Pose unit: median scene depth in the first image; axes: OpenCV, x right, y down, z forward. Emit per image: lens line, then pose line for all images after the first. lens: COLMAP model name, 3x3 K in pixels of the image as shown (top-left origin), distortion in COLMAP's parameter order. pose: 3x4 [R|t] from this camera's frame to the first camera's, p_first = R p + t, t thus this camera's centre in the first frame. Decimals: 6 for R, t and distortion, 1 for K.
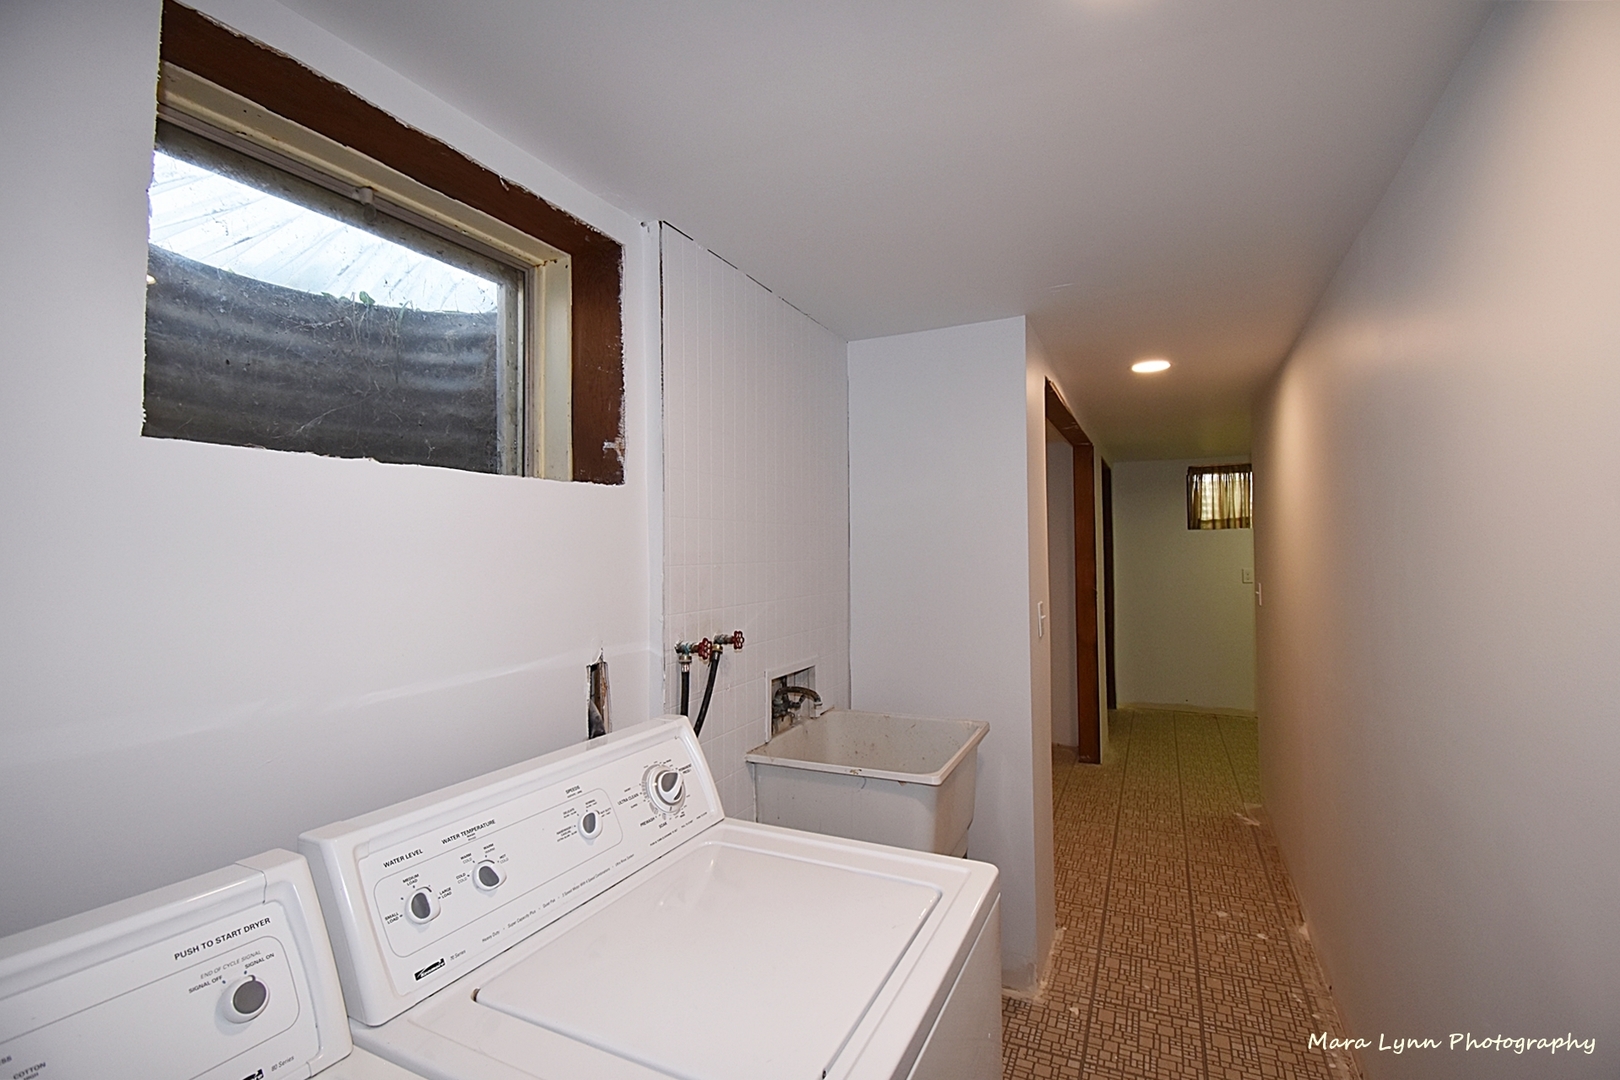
lens RADIAL K [[720.2, 0, 823.5], [0, 720.2, 537.3], [0, 0, 1]] dist [0.013845, -0.020519]
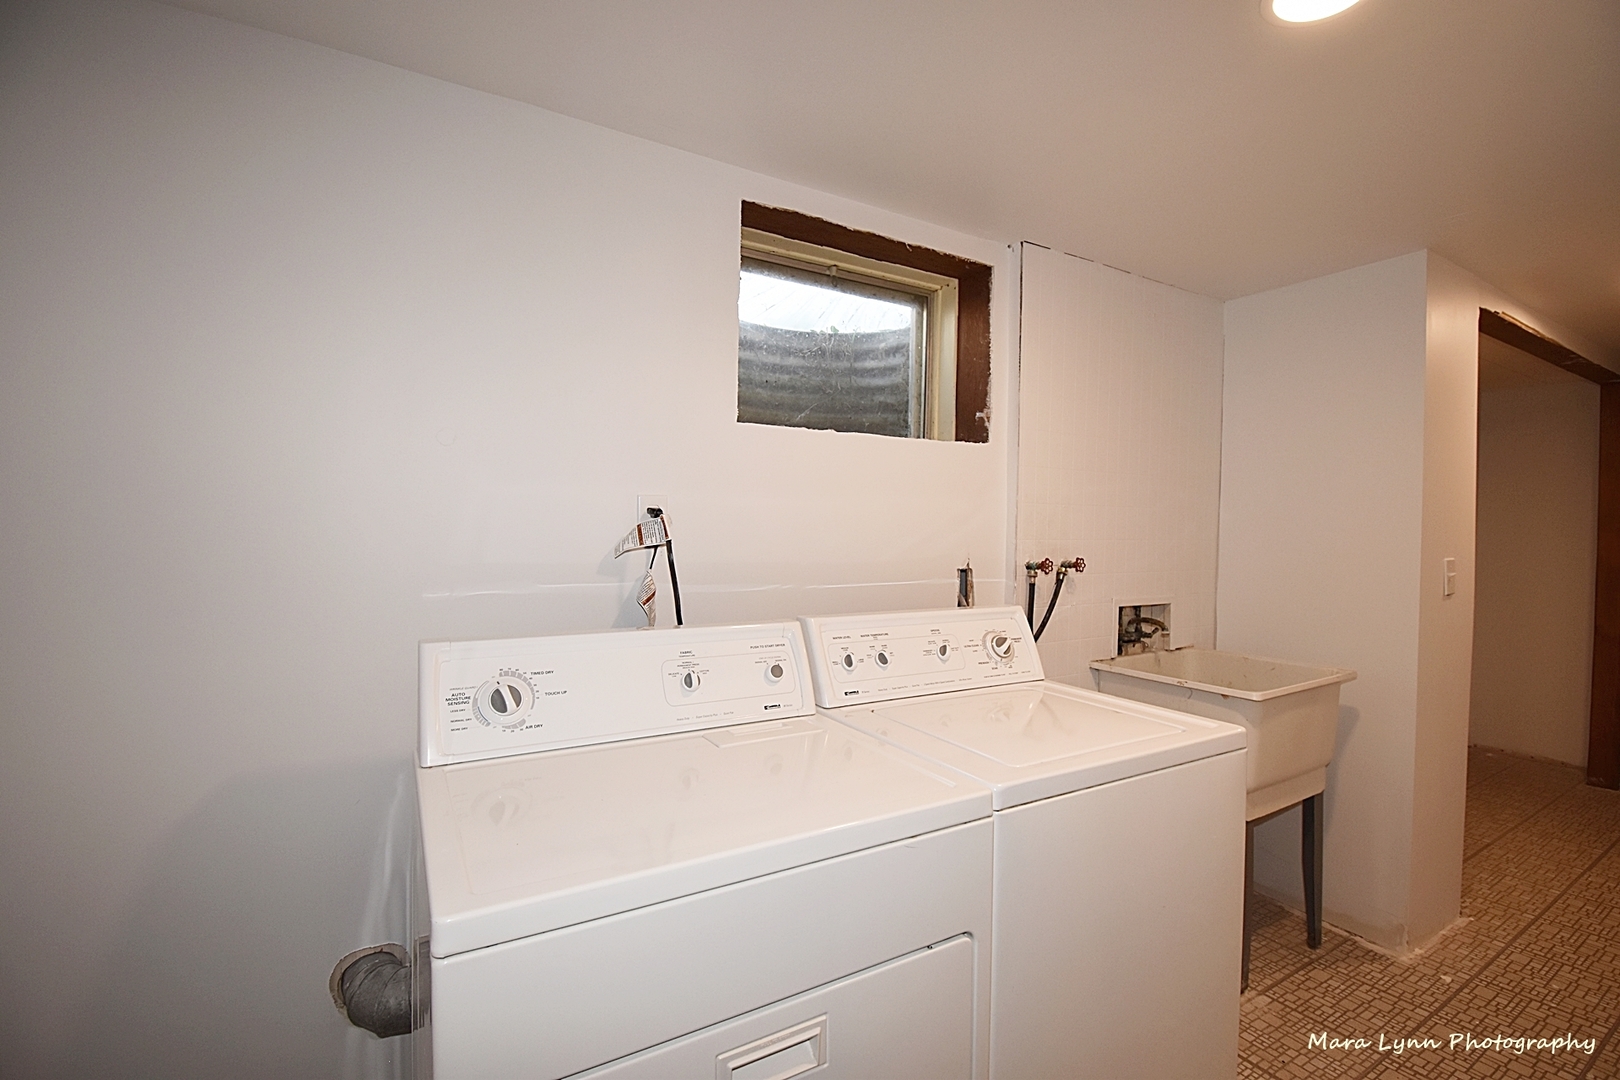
lens RADIAL K [[720.2, 0, 815.4], [0, 720.2, 544.1], [0, 0, 1]] dist [0.013845, -0.020519]
pose [[0.825726, 0.034243, -0.563031, 0.231652], [-0.011954, 0.998994, 0.043226, 0.064709], [0.563944, -0.028963, 0.825305, -0.329287]]
